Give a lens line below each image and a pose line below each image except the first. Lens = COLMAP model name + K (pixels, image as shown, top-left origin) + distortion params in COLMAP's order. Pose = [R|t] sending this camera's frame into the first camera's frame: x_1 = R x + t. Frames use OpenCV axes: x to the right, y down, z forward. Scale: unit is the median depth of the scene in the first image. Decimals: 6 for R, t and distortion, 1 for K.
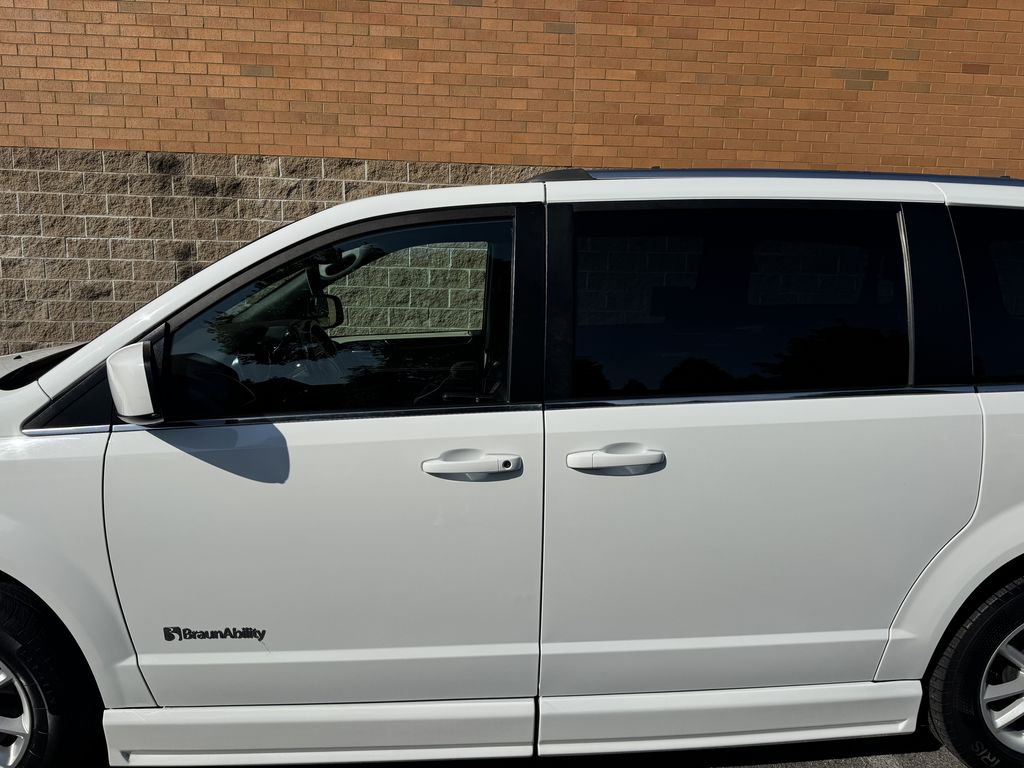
lens RADIAL K [[721.8, 0, 509.2], [0, 721.8, 392.3], [0, 0, 1]] dist [0.021026, -0.031235]
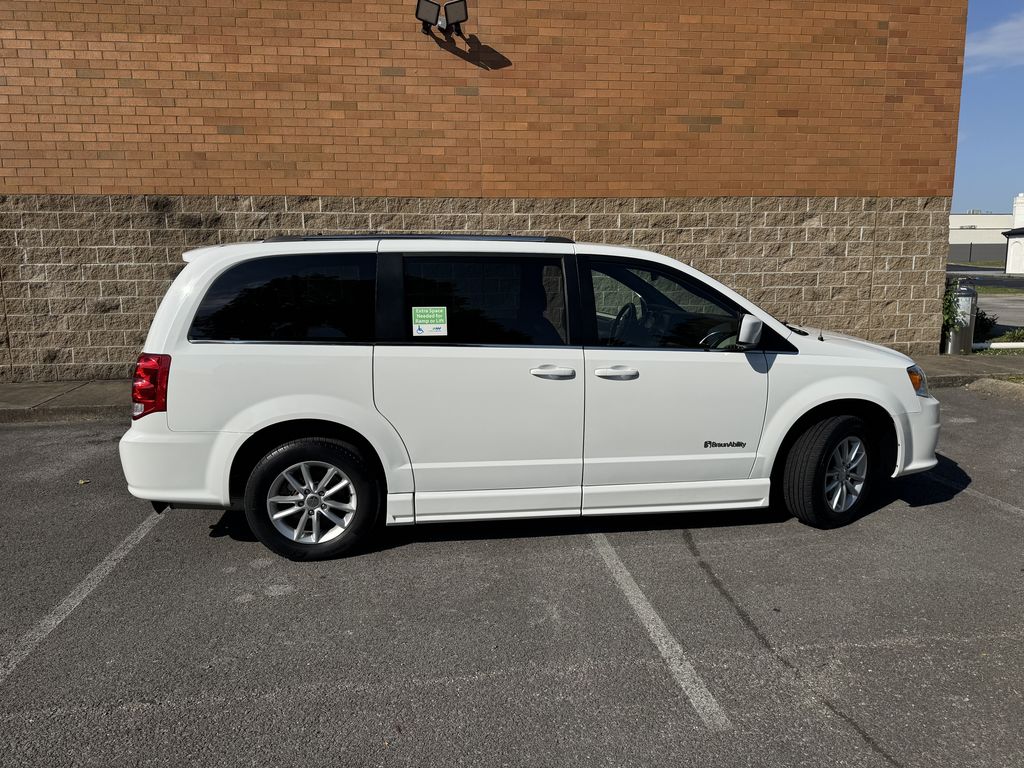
lens RADIAL K [[721.8, 0, 516.4], [0, 721.8, 390.5], [0, 0, 1]] dist [0.021026, -0.031235]
pose [[0.997844, -0.040049, 0.052004, 0.070057], [0.040226, 0.999188, -0.002372, 0.039599], [-0.051866, 0.004459, 0.998644, -0.299821]]
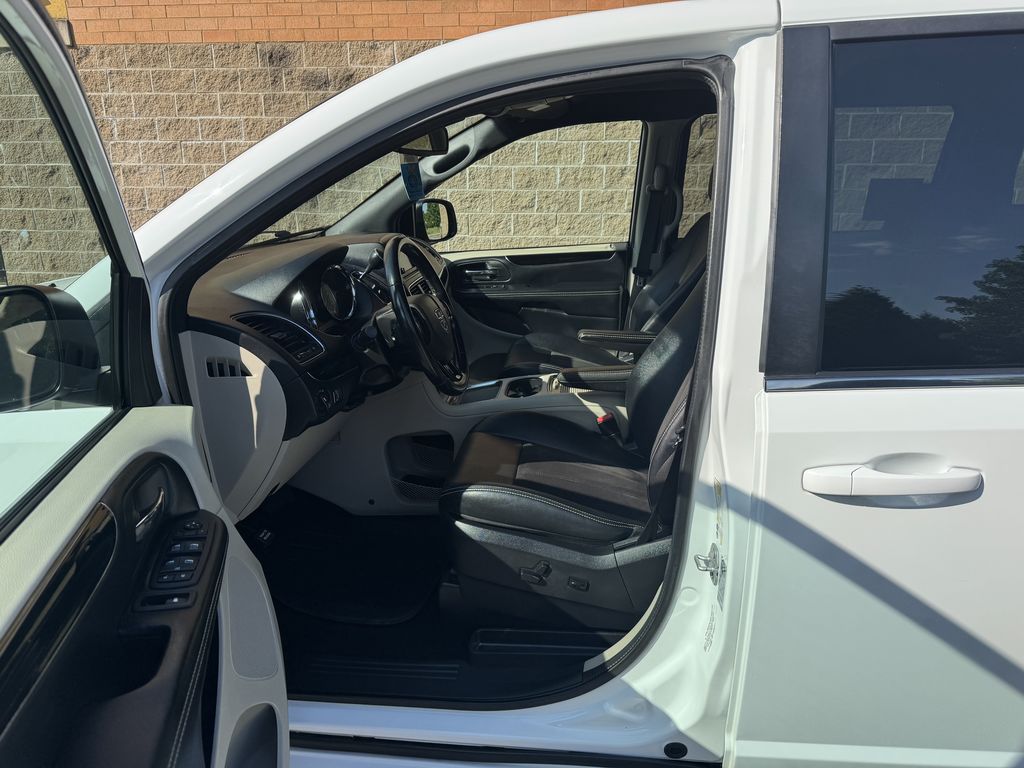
lens RADIAL K [[721.8, 0, 506.4], [0, 721.8, 391.9], [0, 0, 1]] dist [0.021026, -0.031235]
pose [[0.984762, 0.030850, -0.171150, -0.015893], [-0.008632, 0.991598, 0.129072, -0.013424], [0.173694, -0.125628, 0.976754, 0.099624]]
